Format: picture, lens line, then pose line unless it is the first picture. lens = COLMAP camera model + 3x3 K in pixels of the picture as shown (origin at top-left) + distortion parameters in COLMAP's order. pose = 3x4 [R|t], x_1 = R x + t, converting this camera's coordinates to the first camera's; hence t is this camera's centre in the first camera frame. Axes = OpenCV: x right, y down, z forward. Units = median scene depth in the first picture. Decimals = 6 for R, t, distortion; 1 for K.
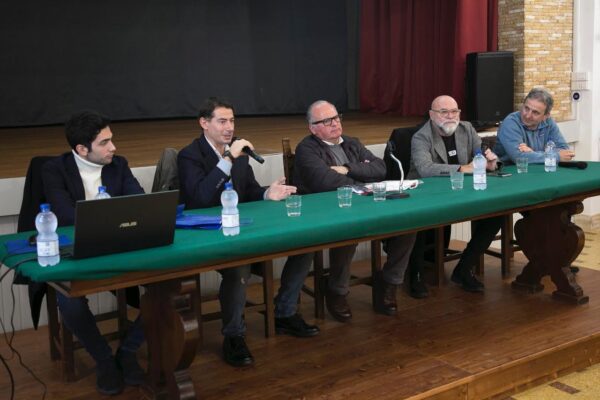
lens RADIAL K [[768.7, 0, 337.5], [0, 768.7, 170.9], [0, 0, 1]] dist [0.099723, 0.011227]
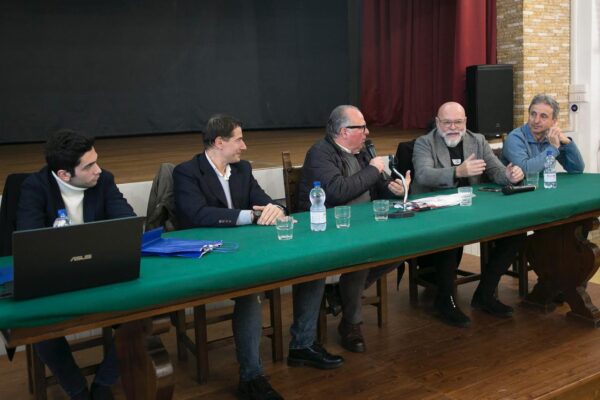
lens RADIAL K [[676.1, 0, 324.5], [0, 676.1, 164.5], [0, 0, 1]] dist [0.058505, -0.001142]
pose [[0.999567, -0.006563, -0.028683, 0.007851], [0.005962, 0.999762, -0.020972, -0.007933], [0.028814, 0.020792, 0.999369, 0.148402]]
